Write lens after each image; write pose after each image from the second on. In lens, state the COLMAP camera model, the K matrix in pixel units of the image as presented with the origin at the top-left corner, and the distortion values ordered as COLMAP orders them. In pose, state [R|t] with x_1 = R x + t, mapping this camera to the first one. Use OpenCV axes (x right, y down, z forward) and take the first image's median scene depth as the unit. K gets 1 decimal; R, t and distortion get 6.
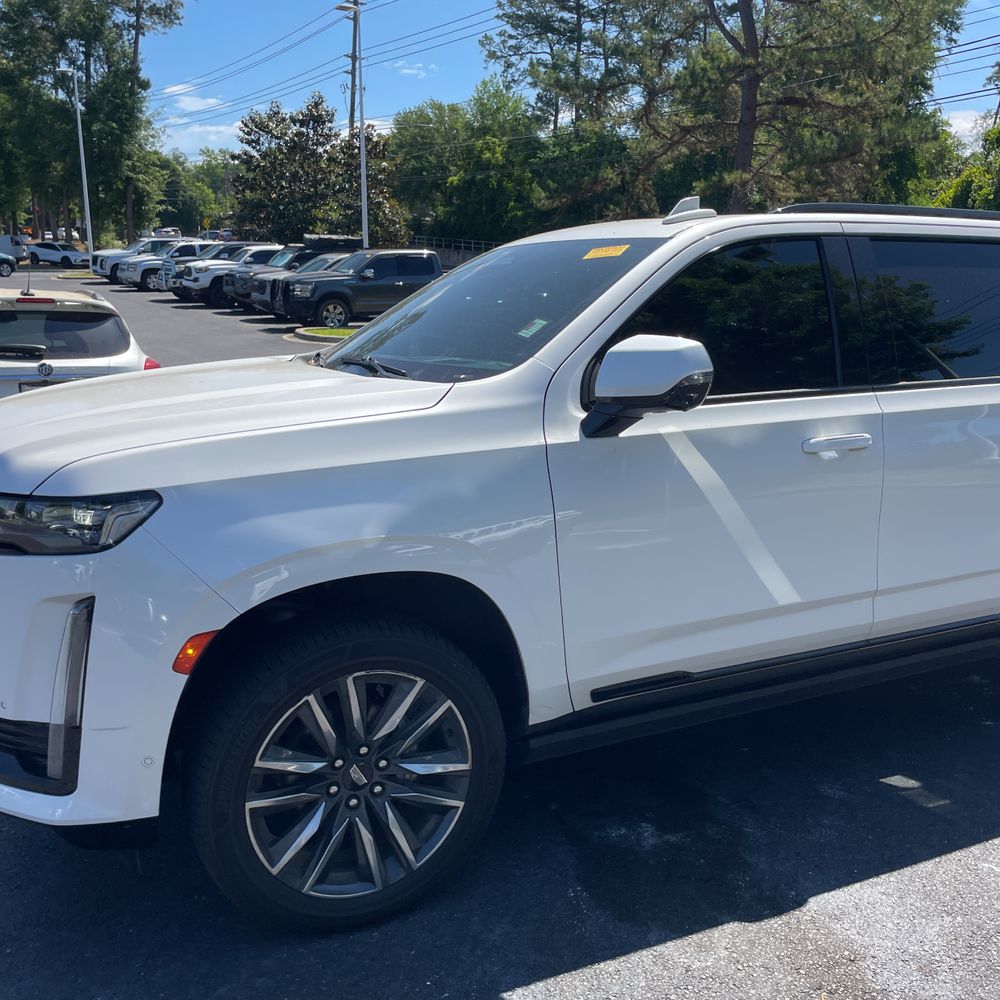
lens RADIAL K [[1017.3, 0, 489.6], [0, 1017.3, 484.9], [0, 0, 1]] dist [0.093109, -0.145614]
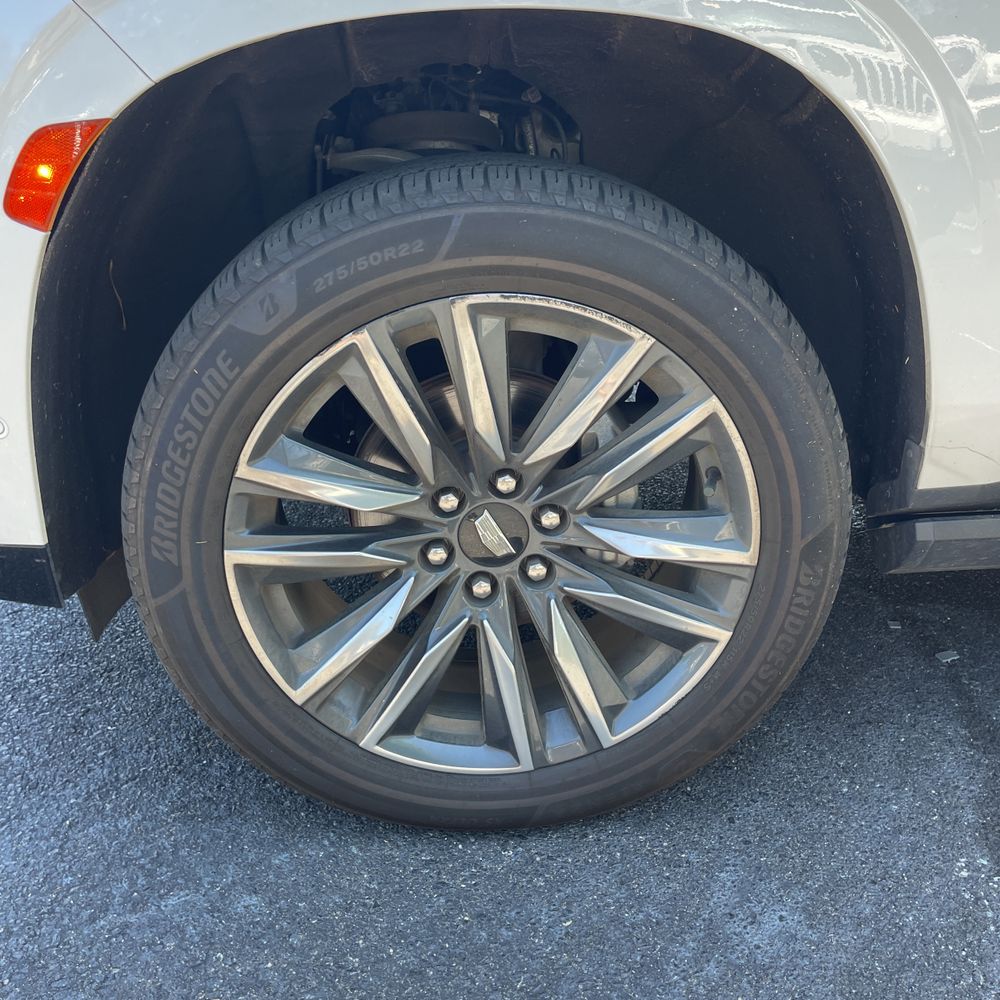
lens RADIAL K [[1017.3, 0, 489.6], [0, 1017.3, 484.9], [0, 0, 1]] dist [0.093109, -0.145614]
pose [[0.923607, 0.142723, -0.355780, 0.025701], [-0.058475, 0.969700, 0.237199, 0.143147], [0.378854, -0.198275, 0.903967, 0.550851]]
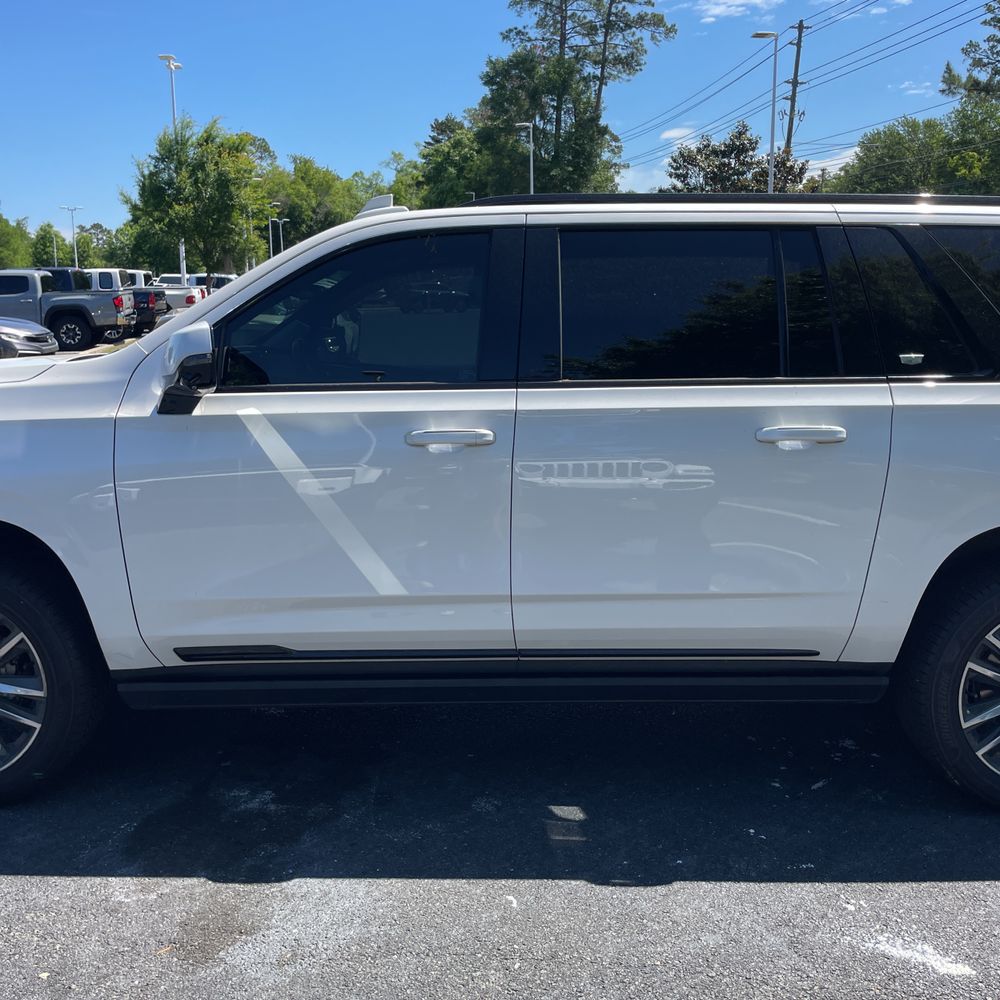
lens RADIAL K [[1013.8, 0, 480.6], [0, 1013.8, 486.8], [0, 0, 1]] dist [0.077940, -0.108095]
pose [[0.897990, 0.065647, -0.435091, 0.864750], [-0.077851, 0.996912, -0.010263, 0.015586], [0.433074, 0.043088, 0.900328, 0.157247]]
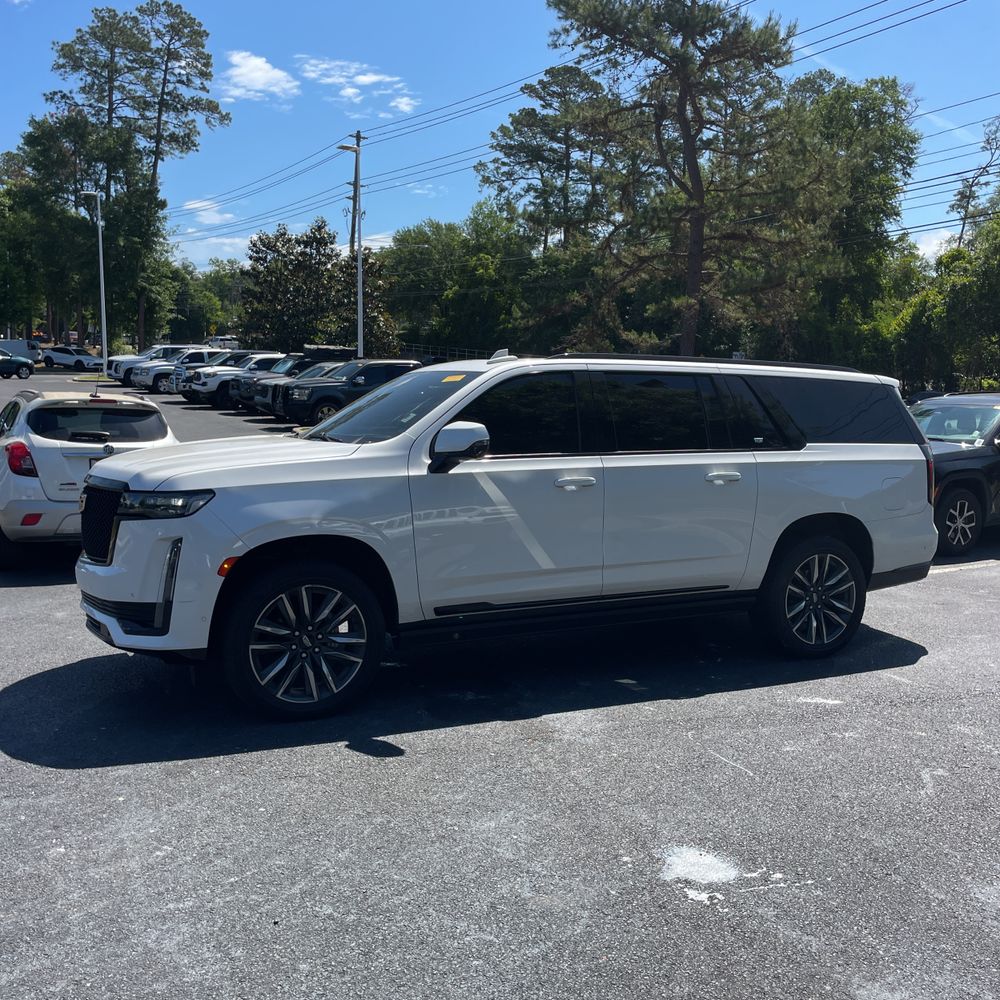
lens RADIAL K [[1017.3, 0, 489.6], [0, 1017.3, 484.9], [0, 0, 1]] dist [0.093109, -0.145614]
pose [[0.999934, 0.011184, 0.002441, 0.197033], [-0.010882, 0.994858, -0.100693, 0.165431], [-0.003555, 0.100660, 0.994915, -0.902490]]
